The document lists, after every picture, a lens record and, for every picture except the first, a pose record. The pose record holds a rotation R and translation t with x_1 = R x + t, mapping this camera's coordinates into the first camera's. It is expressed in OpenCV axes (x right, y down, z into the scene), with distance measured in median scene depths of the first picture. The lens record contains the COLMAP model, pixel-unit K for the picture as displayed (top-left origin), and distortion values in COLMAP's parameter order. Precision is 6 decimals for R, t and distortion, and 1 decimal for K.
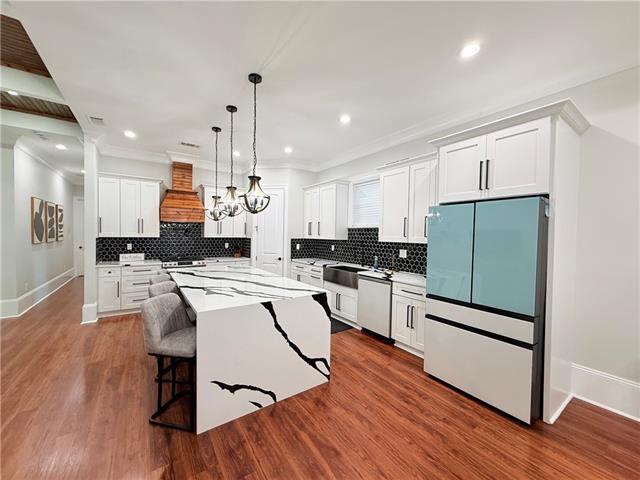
lens RADIAL K [[254.8, 0, 318.2], [0, 254.8, 240.8], [0, 0, 1]] dist [0.000317, -0.000131]
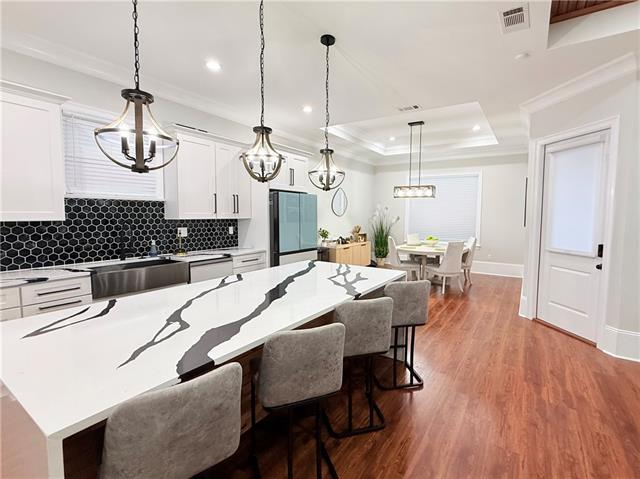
lens RADIAL K [[317.2, 0, 320.0], [0, 317.2, 239.5], [0, 0, 1]] dist [0.000140, -0.000051]
pose [[-0.353092, -0.096293, 0.930620, -0.869190], [0.008000, 0.994342, 0.105922, -0.037320], [-0.935554, 0.044845, -0.350324, 0.944607]]
